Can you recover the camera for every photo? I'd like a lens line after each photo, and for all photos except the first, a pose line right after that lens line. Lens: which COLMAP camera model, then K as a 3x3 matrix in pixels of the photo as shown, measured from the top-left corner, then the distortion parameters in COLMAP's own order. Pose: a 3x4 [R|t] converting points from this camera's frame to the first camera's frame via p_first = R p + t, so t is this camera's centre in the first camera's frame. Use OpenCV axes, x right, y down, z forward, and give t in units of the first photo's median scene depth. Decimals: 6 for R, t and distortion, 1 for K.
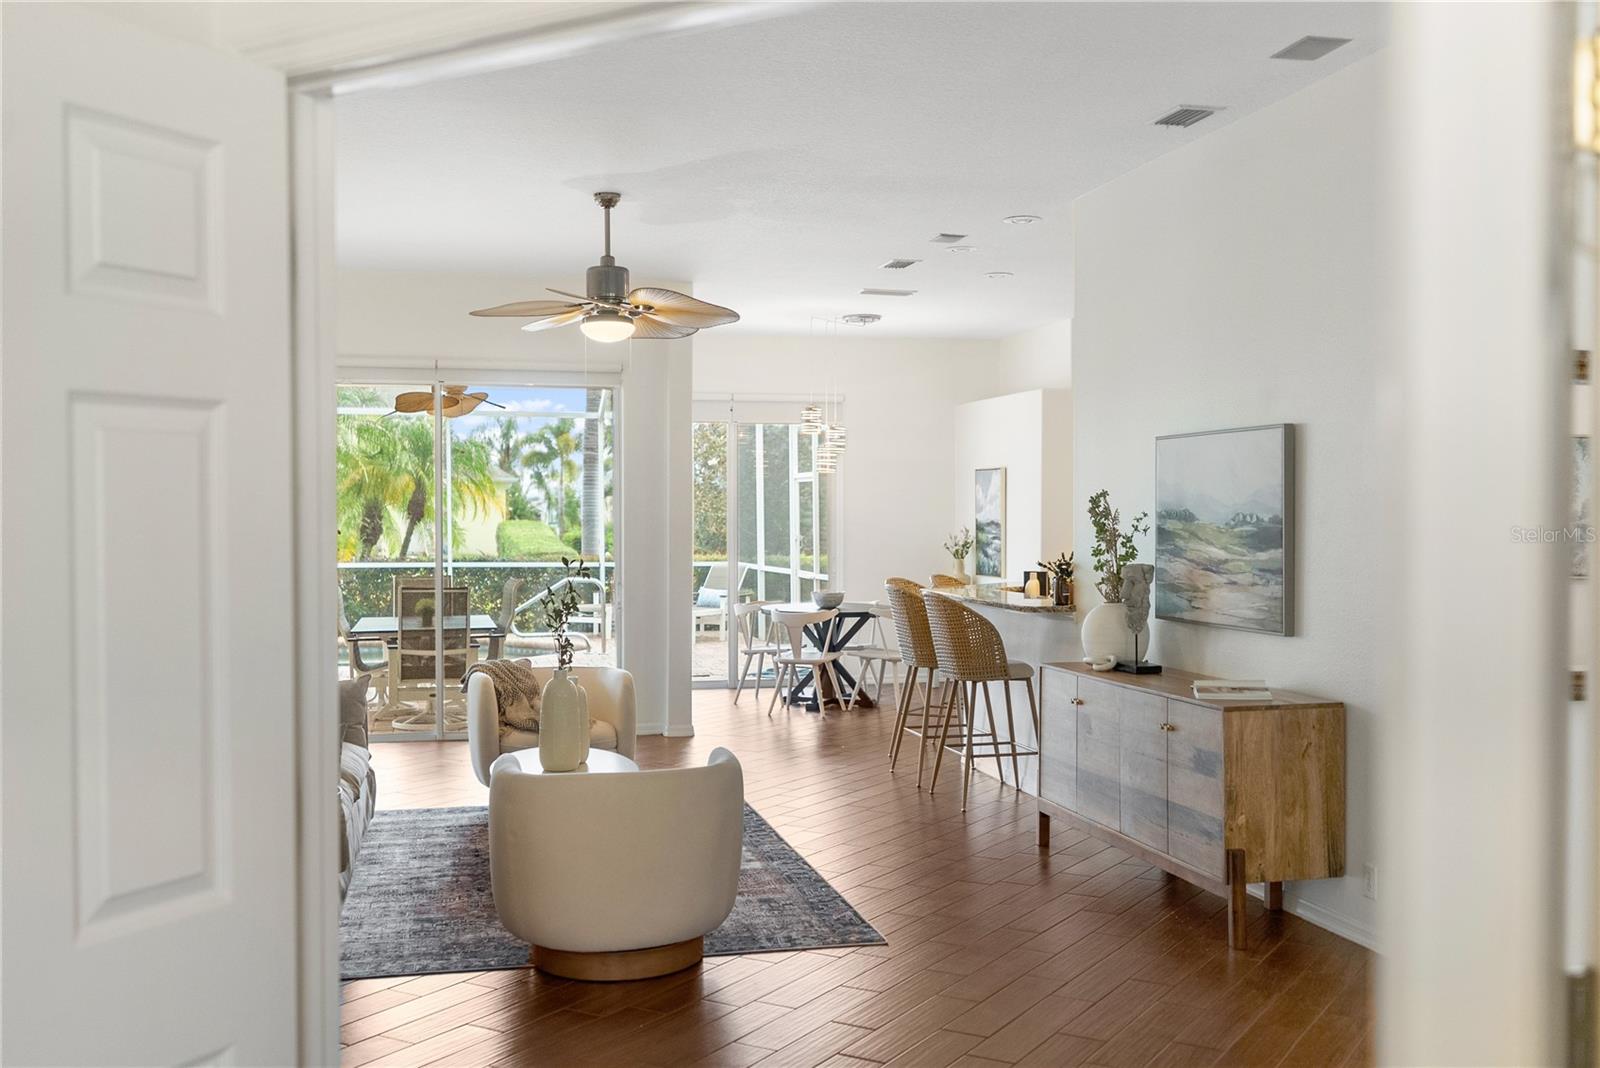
lens RADIAL K [[1576.8, 0, 799.8], [0, 1576.8, 557.5], [0, 0, 1]] dist [0.008227, 0.001193]
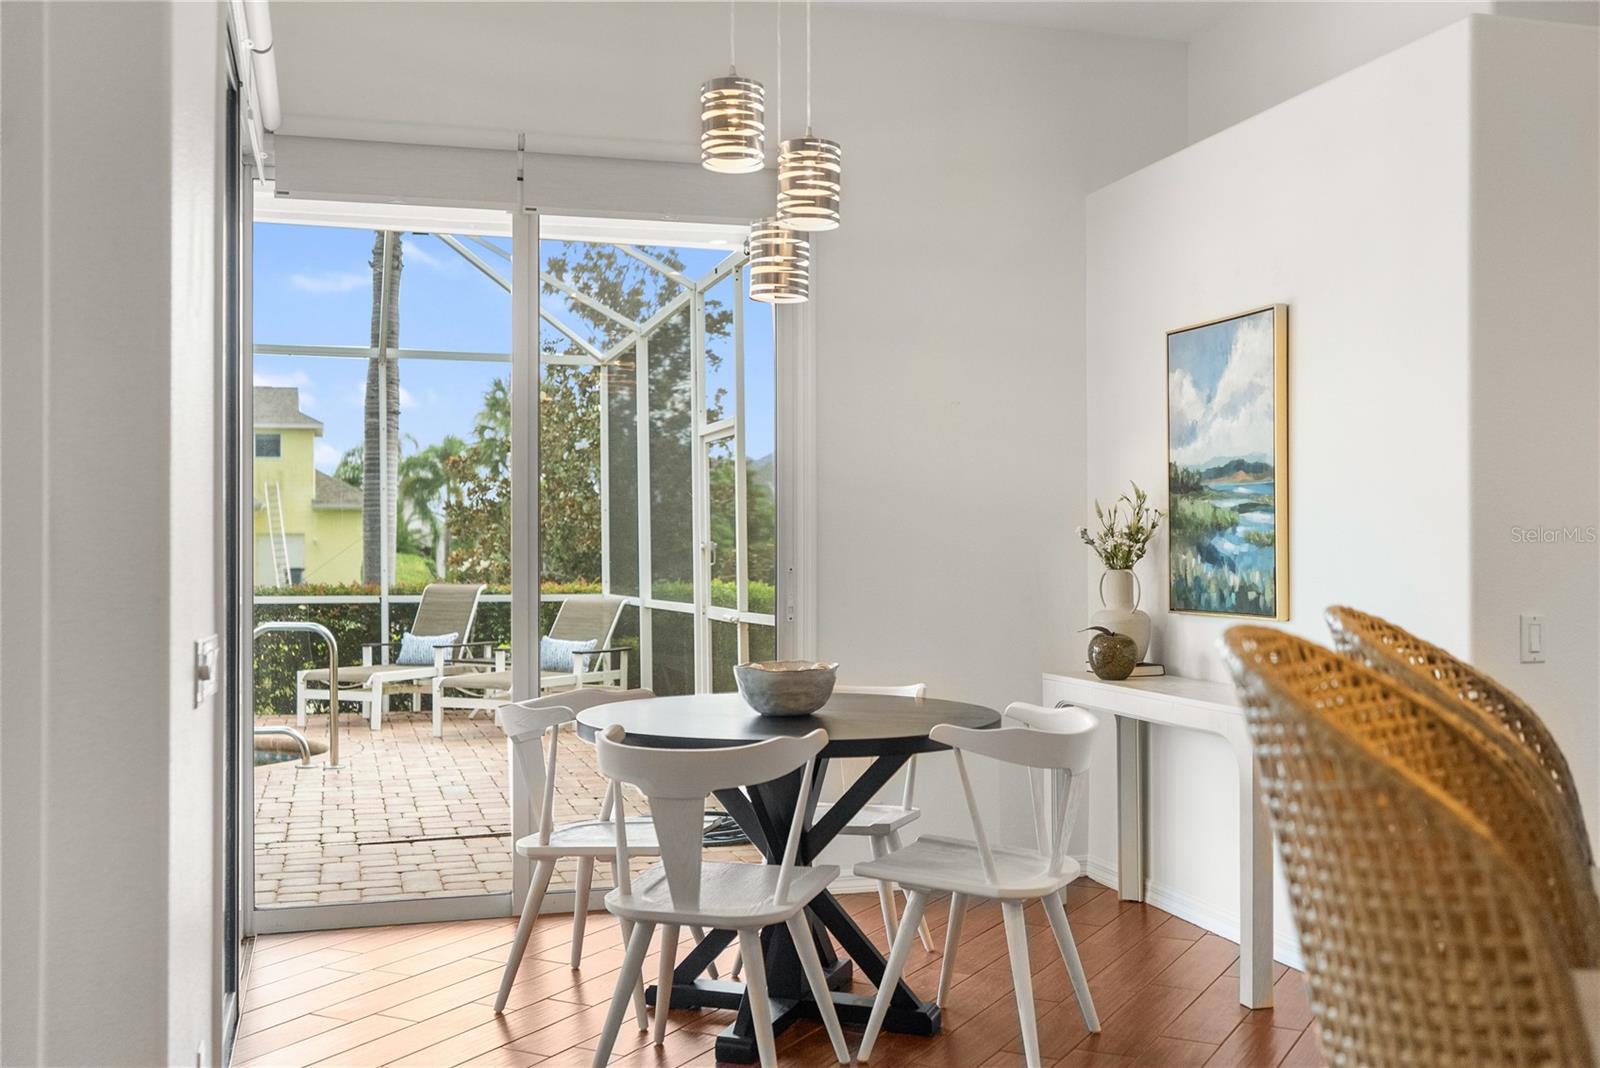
lens RADIAL K [[1576.8, 0, 799.8], [0, 1576.8, 557.5], [0, 0, 1]] dist [0.008227, 0.001193]
pose [[0.998710, -0.001529, 0.050752, 0.003922], [0.002860, 0.999654, -0.026155, 0.007096], [-0.050694, 0.026267, 0.998369, 0.580422]]
